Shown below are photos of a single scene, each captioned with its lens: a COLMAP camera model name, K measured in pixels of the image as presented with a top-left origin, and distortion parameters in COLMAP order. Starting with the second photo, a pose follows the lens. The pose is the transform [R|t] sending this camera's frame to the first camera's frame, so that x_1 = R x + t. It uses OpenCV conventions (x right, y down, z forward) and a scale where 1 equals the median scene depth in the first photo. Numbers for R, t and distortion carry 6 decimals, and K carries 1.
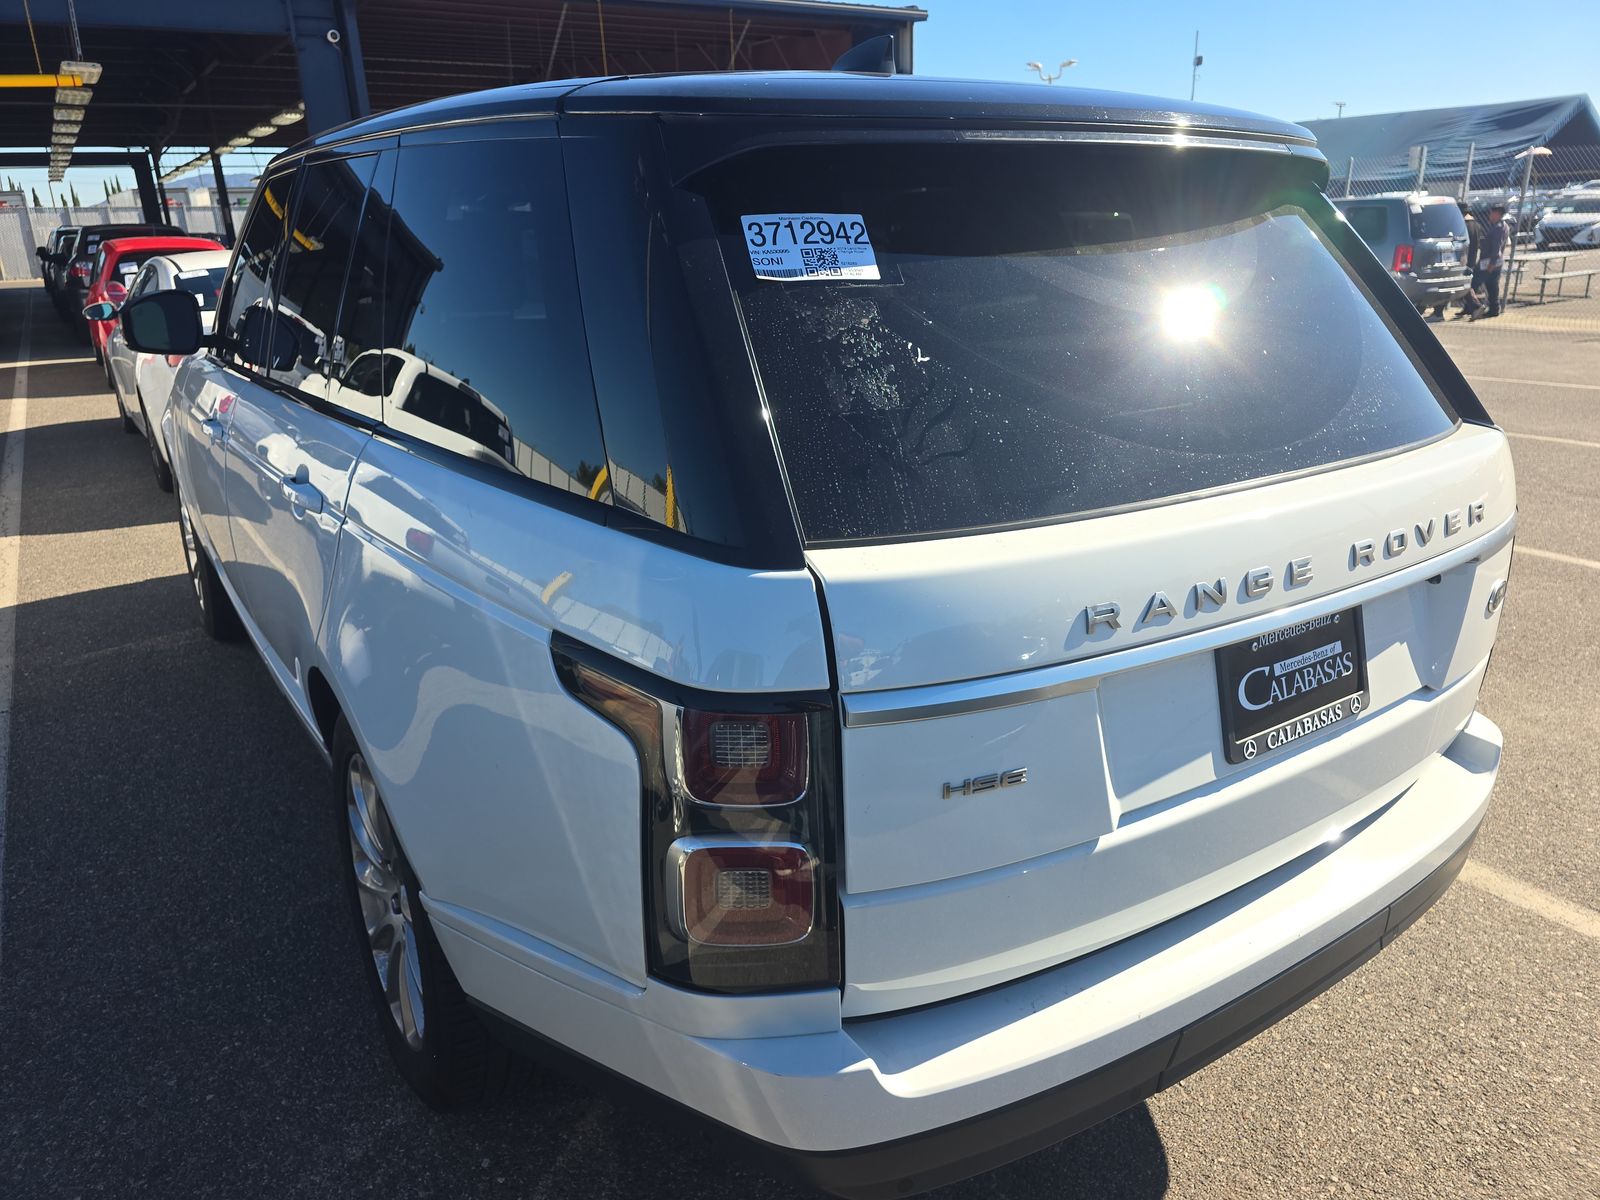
lens RADIAL K [[1093.2, 0, 705.8], [0, 1093.2, 614.7], [0, 0, 1]] dist [0.061751, -0.091776]
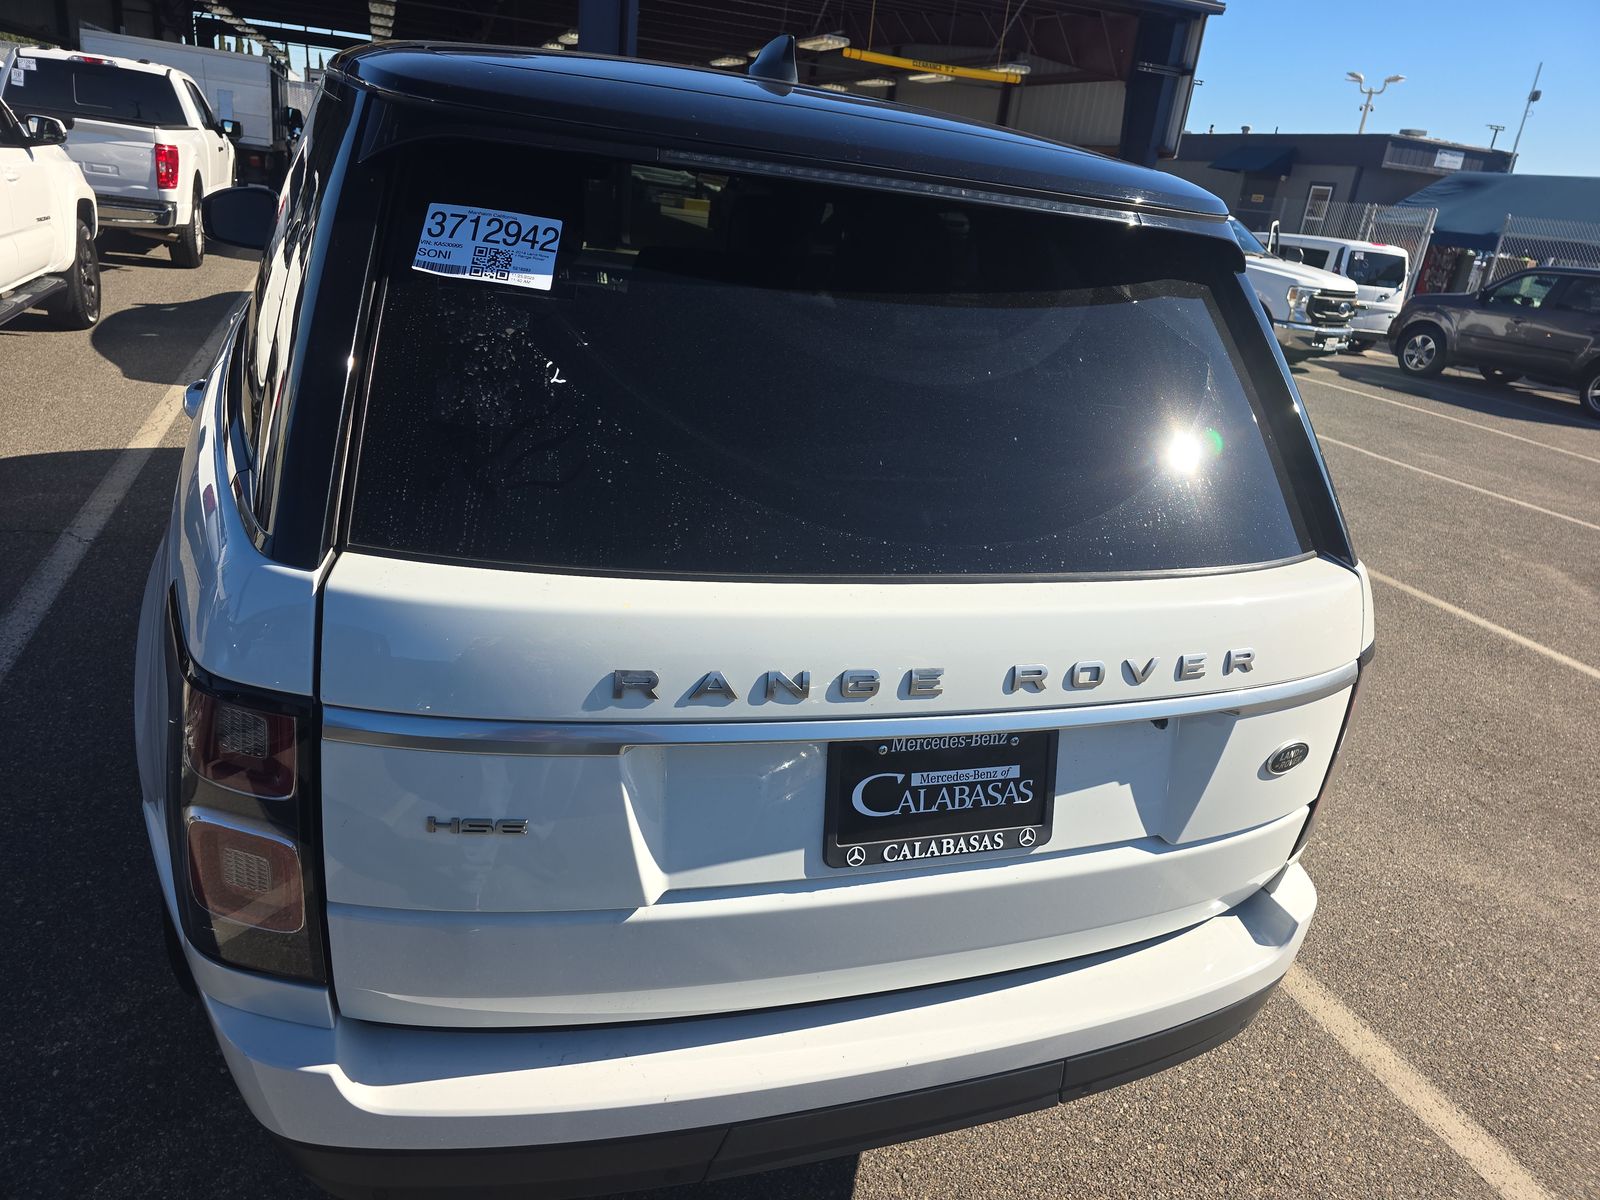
lens RADIAL K [[1086.3, 0, 800.0], [0, 1086.3, 600.0], [0, 0, 1]] dist [0.052219, -0.102001]
pose [[0.965296, 0.208170, -0.157700, 0.561422], [-0.203750, 0.978039, 0.043874, -0.123626], [0.163370, -0.010219, 0.986512, 0.088639]]
